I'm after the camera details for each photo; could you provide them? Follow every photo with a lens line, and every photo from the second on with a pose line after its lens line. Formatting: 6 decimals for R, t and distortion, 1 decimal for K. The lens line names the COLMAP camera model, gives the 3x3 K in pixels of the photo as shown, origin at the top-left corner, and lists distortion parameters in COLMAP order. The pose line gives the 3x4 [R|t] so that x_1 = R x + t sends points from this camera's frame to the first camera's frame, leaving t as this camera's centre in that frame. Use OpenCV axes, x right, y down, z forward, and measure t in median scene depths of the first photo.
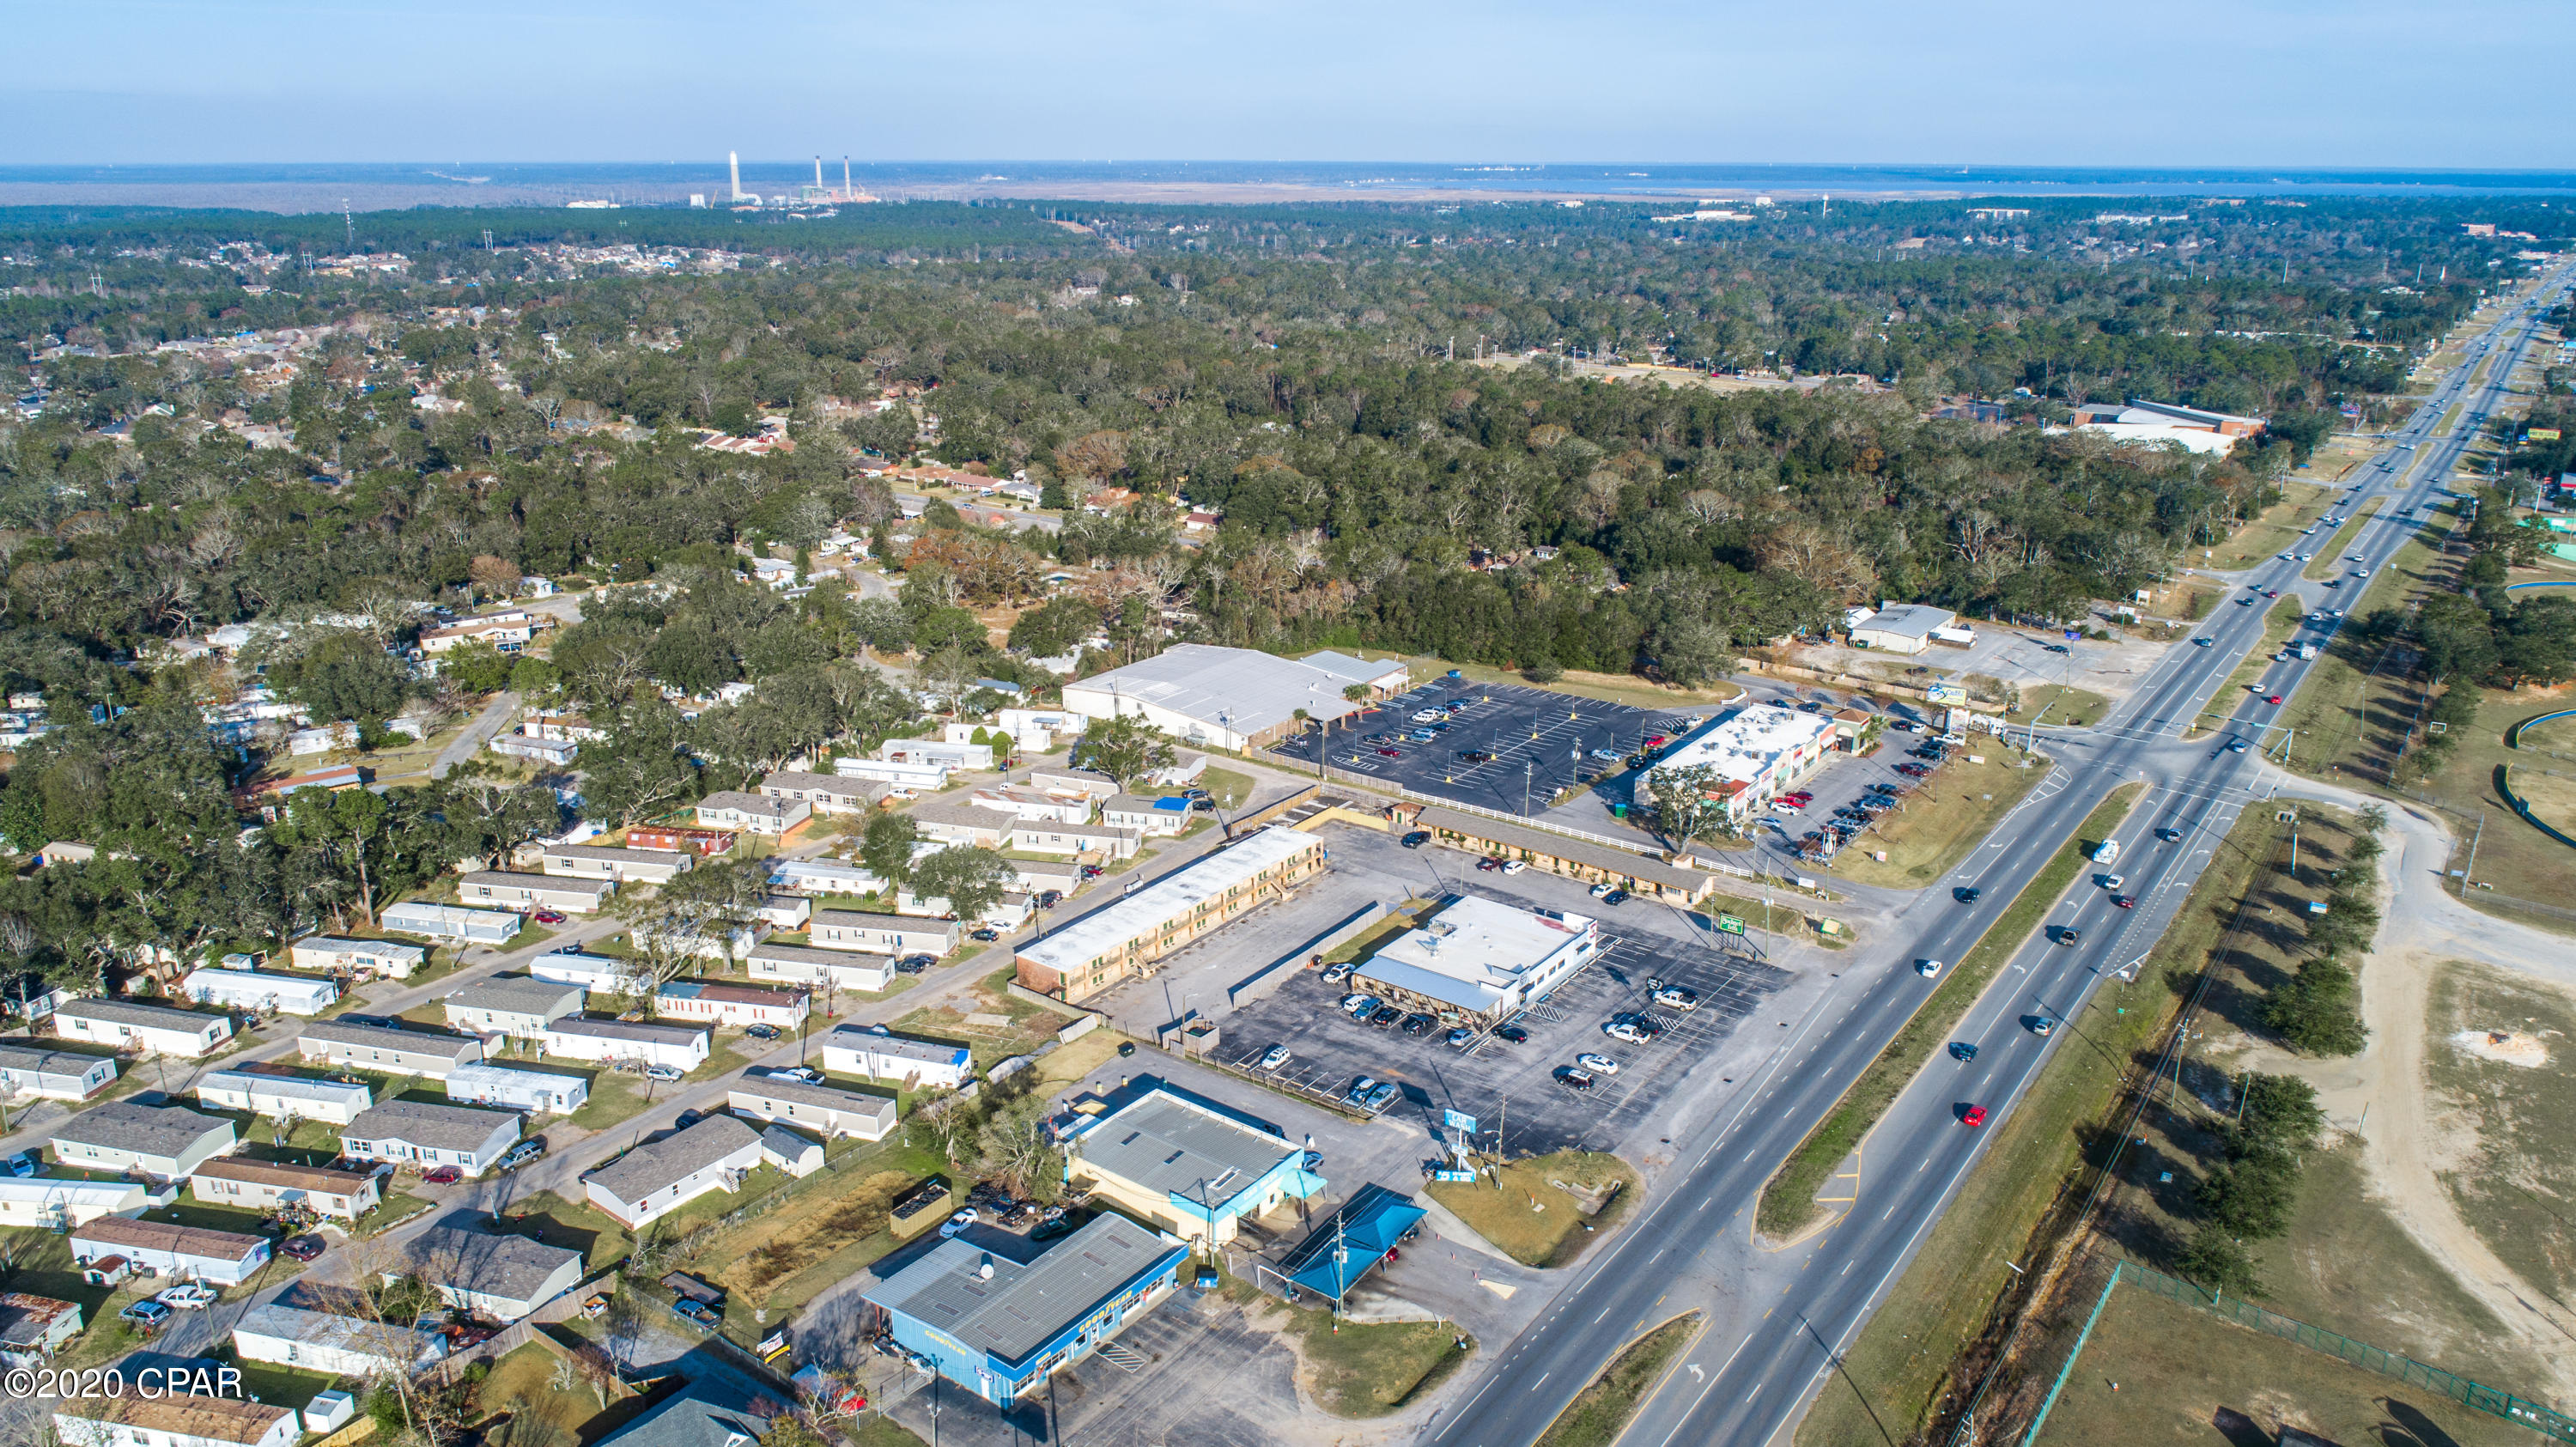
lens RADIAL K [[1775.4, 0, 1288.0], [0, 1775.4, 723.5], [0, 0, 1]] dist [-0.016155, 0.007749]
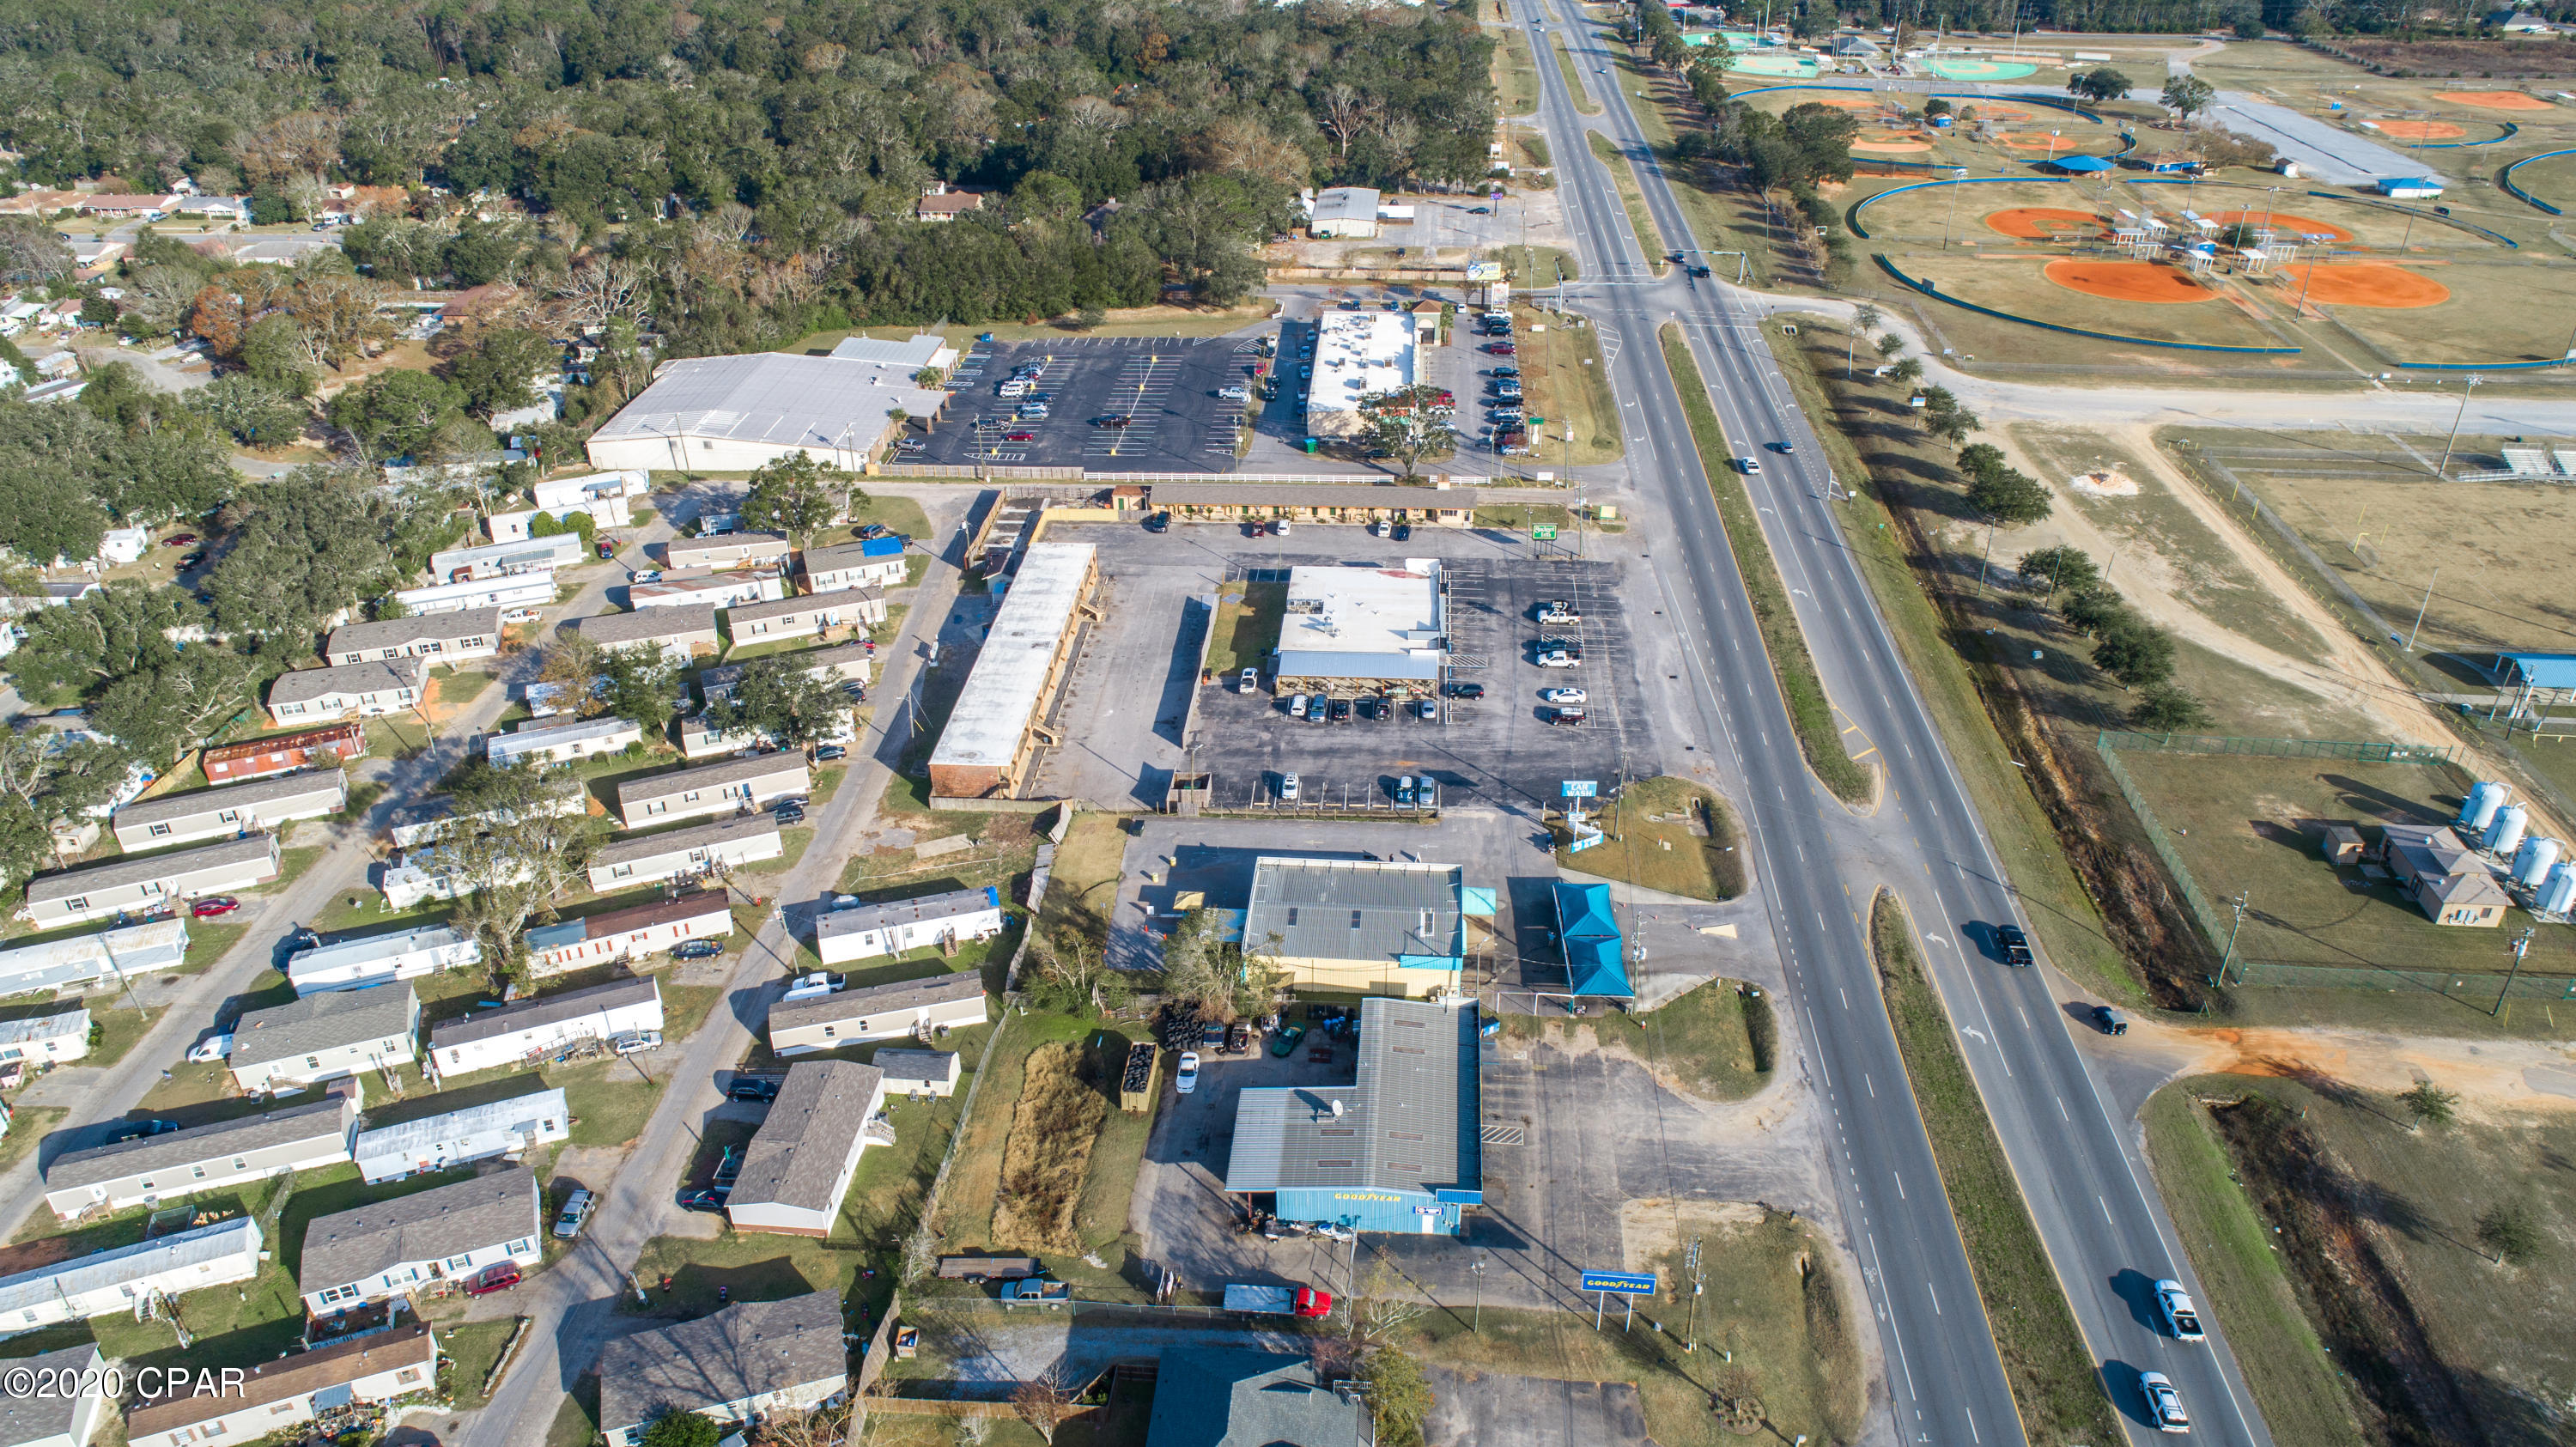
lens RADIAL K [[1726.3, 0, 1287.0], [0, 1726.3, 735.1], [0, 0, 1]] dist [-0.016758, 0.008766]
pose [[0.847580, -0.284823, 0.447755, -0.370567], [0.176976, 0.947167, 0.267496, -0.070942], [-0.500287, -0.147483, 0.853207, 0.219135]]
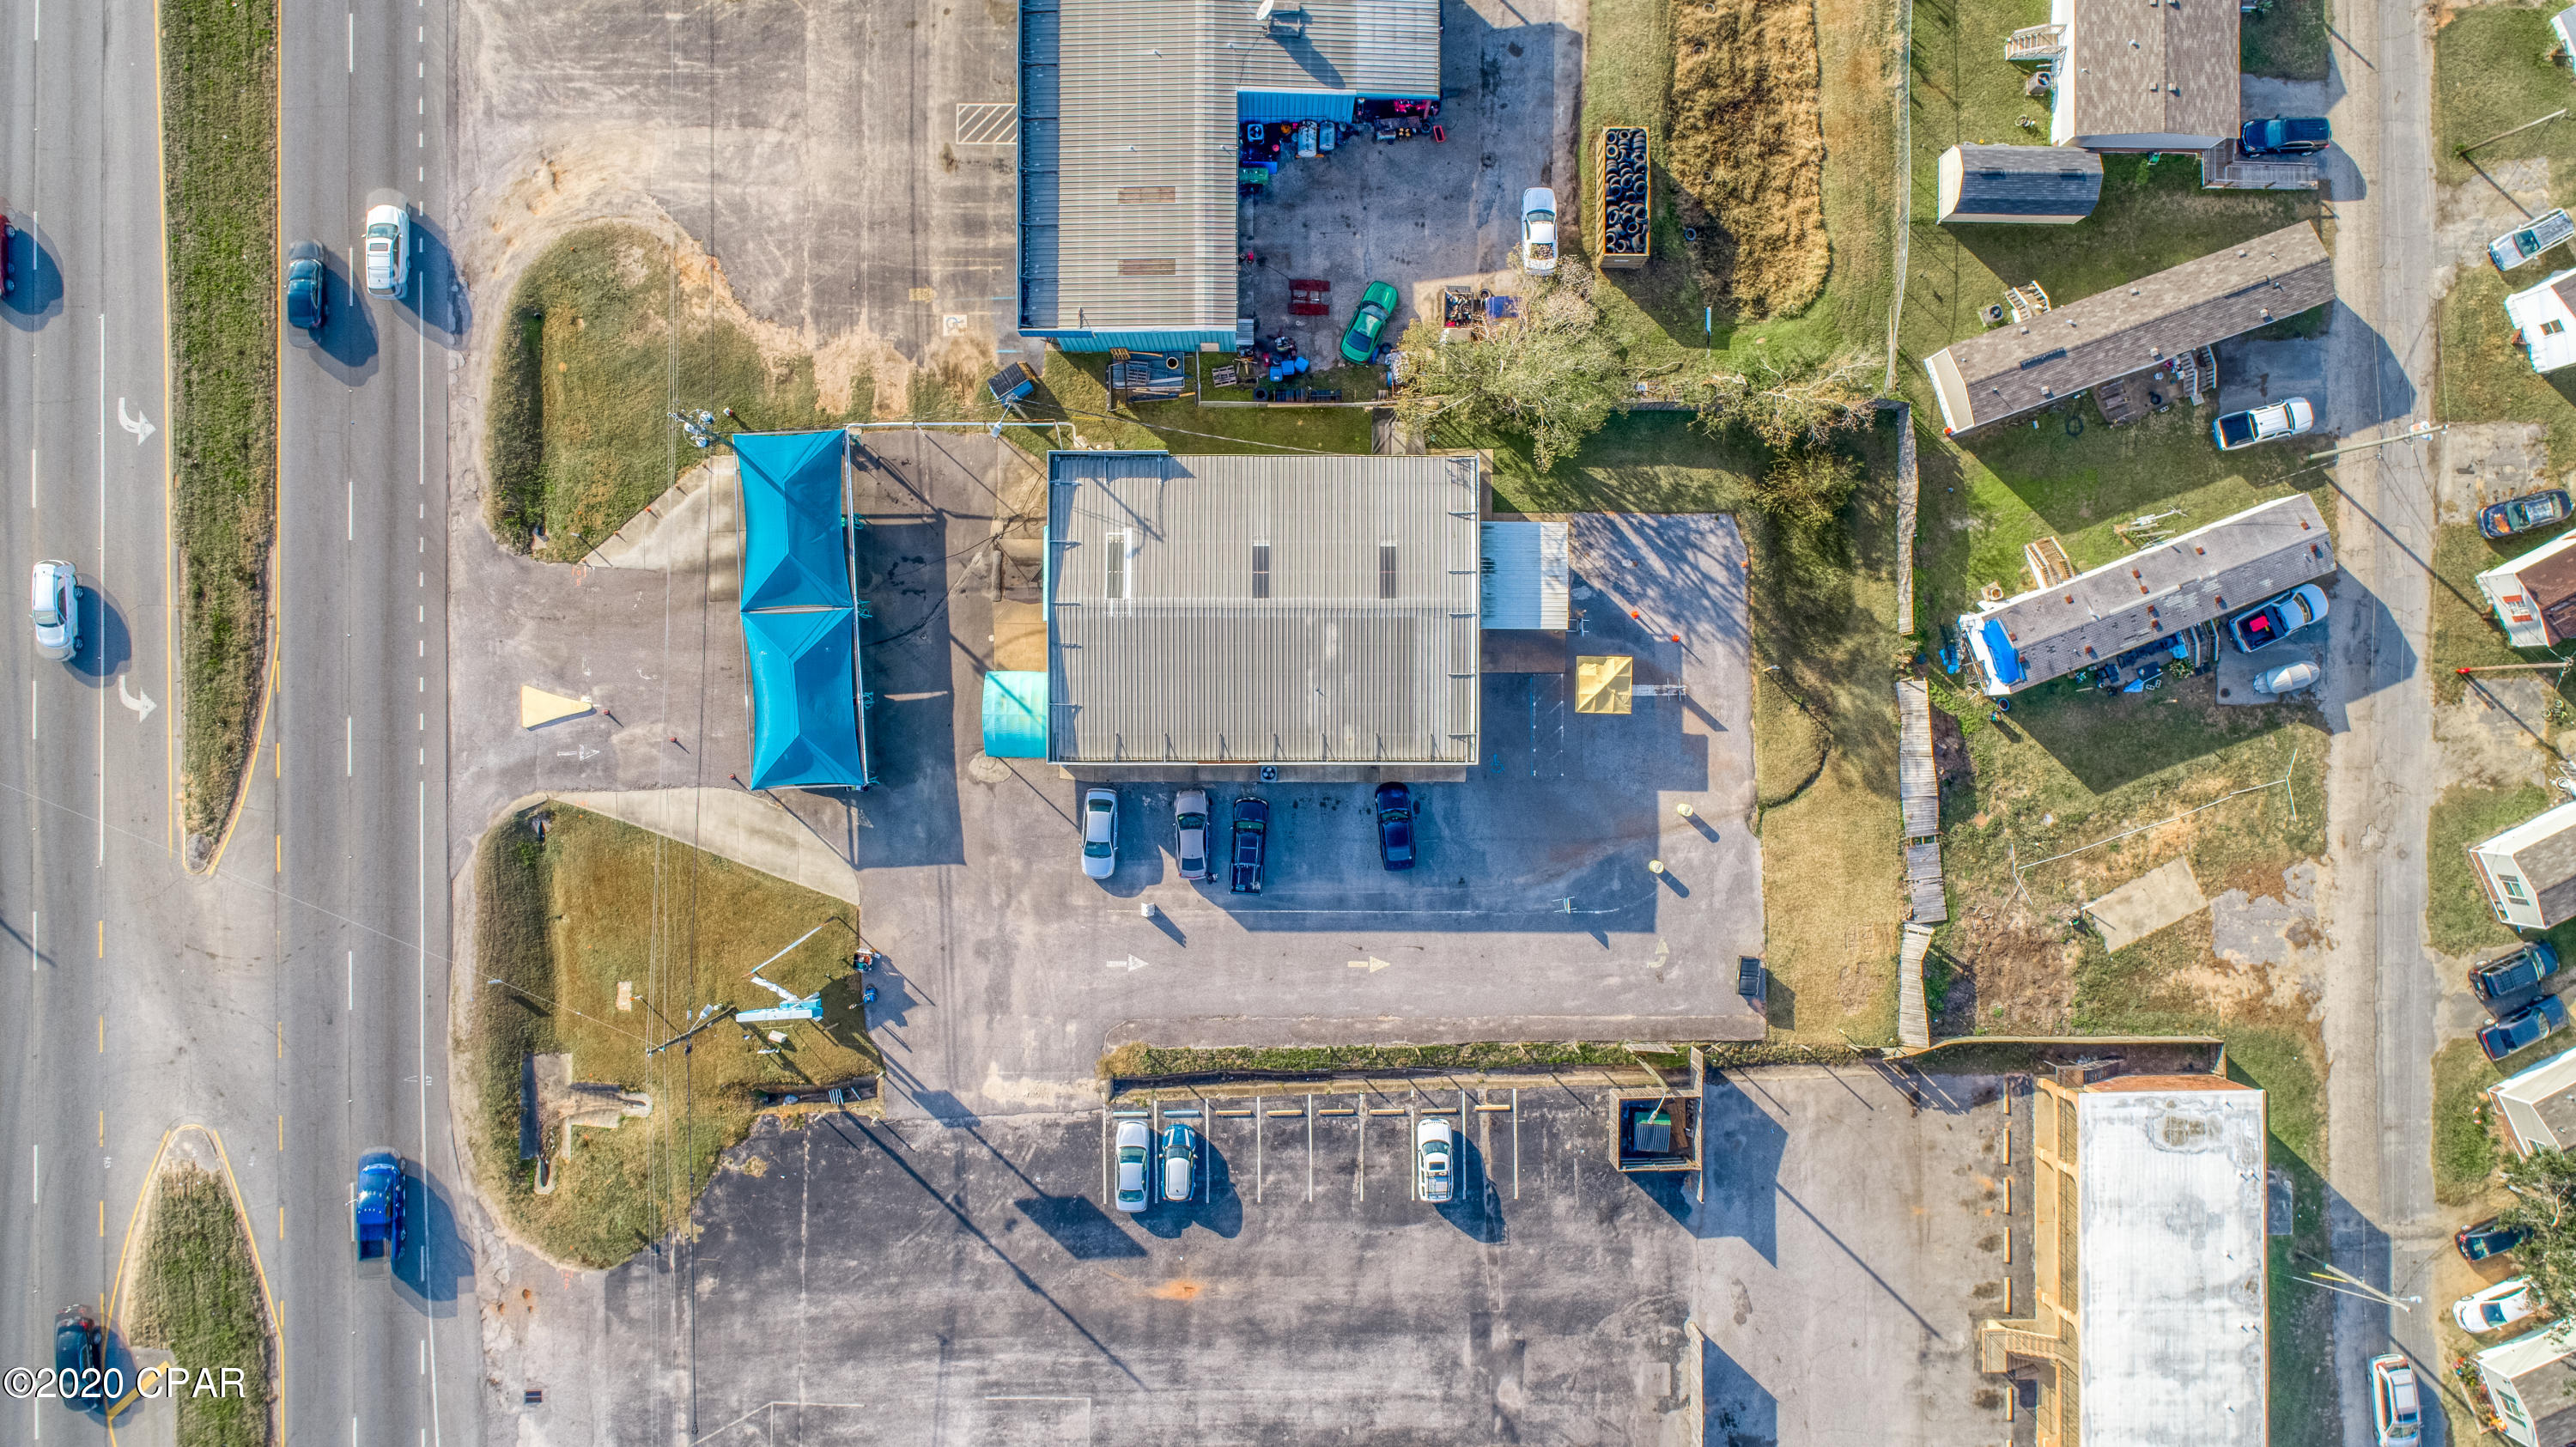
lens RADIAL K [[1724.8, 0, 1285.3], [0, 1724.8, 729.5], [0, 0, 1]] dist [-0.016317, 0.005839]
pose [[-0.800606, 0.599121, -0.009131, -0.032792], [-0.192578, -0.242852, 0.950756, -0.149463], [0.567400, 0.762940, 0.309806, 0.716043]]
